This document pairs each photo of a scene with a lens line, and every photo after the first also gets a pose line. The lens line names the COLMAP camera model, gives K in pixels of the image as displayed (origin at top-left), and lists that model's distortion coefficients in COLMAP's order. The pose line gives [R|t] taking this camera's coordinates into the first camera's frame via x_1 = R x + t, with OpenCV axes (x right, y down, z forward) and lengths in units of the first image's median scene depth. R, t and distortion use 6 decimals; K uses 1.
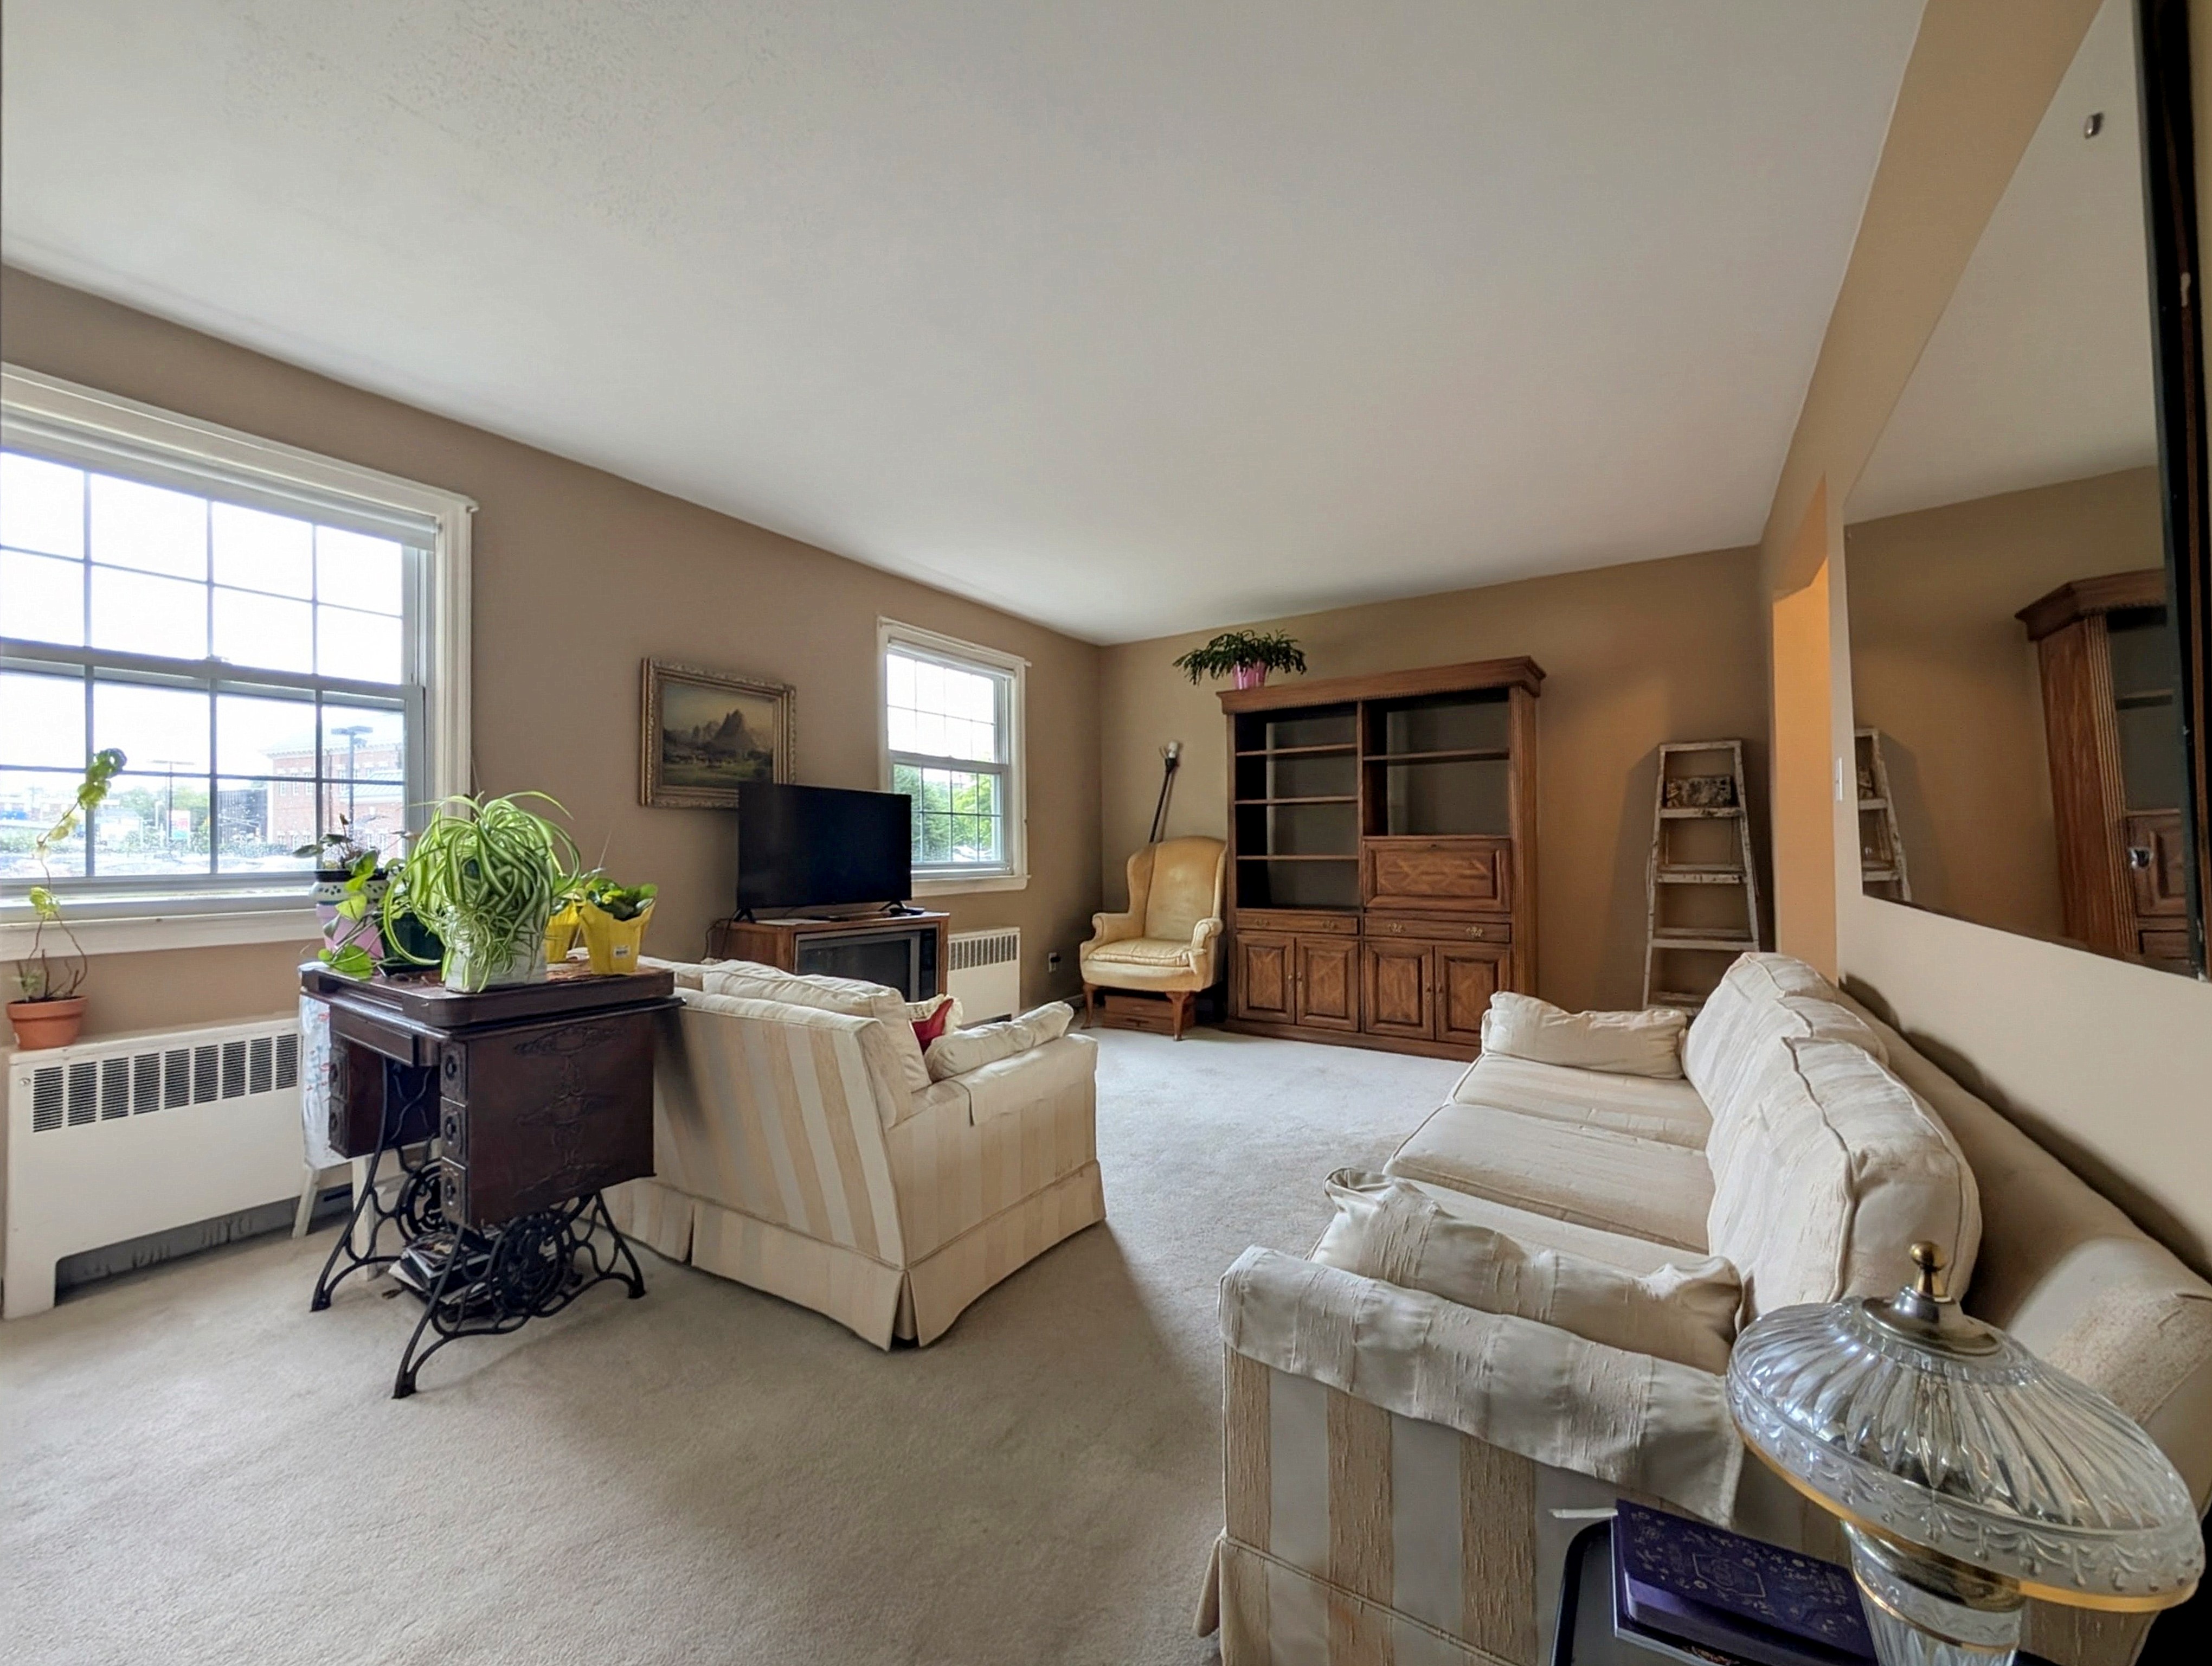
lens RADIAL K [[861.8, 0, 1106.0], [0, 861.8, 833.0], [0, 0, 1]] dist [0.001046, 0.000148]
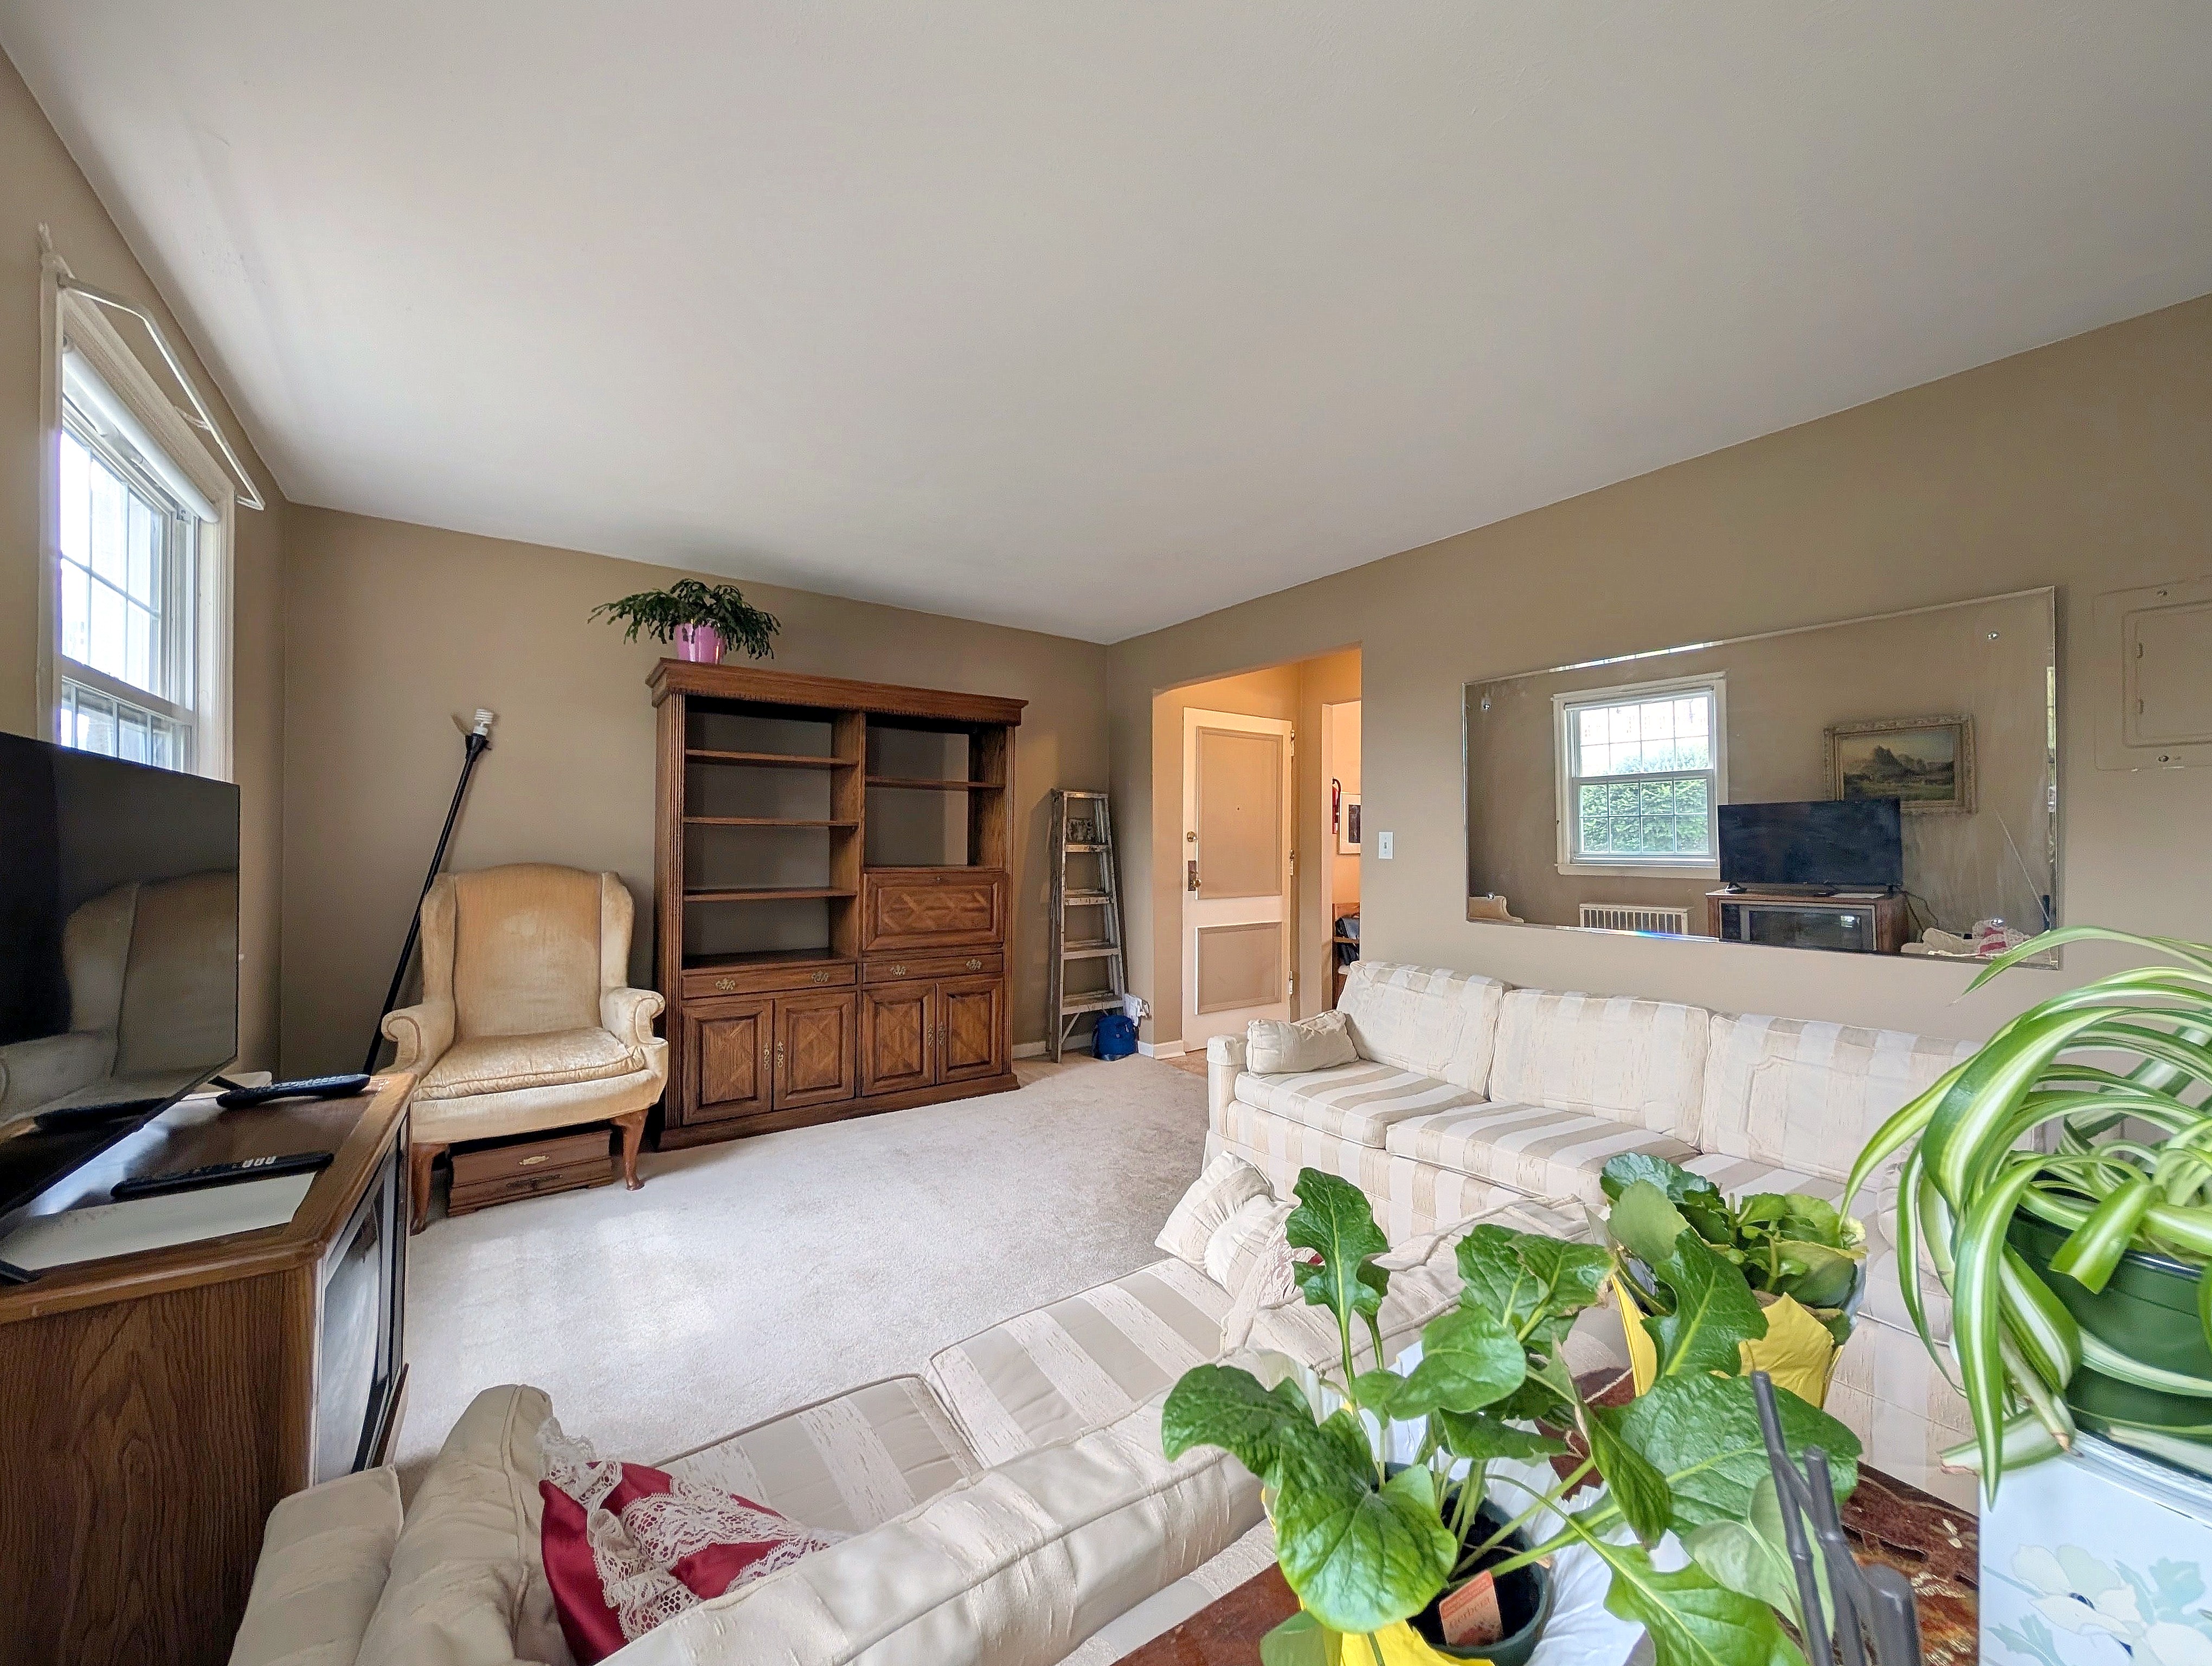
lens RADIAL K [[821.6, 0, 1092.2], [0, 821.6, 839.4], [0, 0, 1]] dist [-0.000109, 0.000031]
pose [[0.373542, 0.023362, 0.927319, -0.362815], [-0.021729, 0.999629, -0.016431, -0.015973], [-0.927359, -0.014012, 0.373911, 0.459371]]
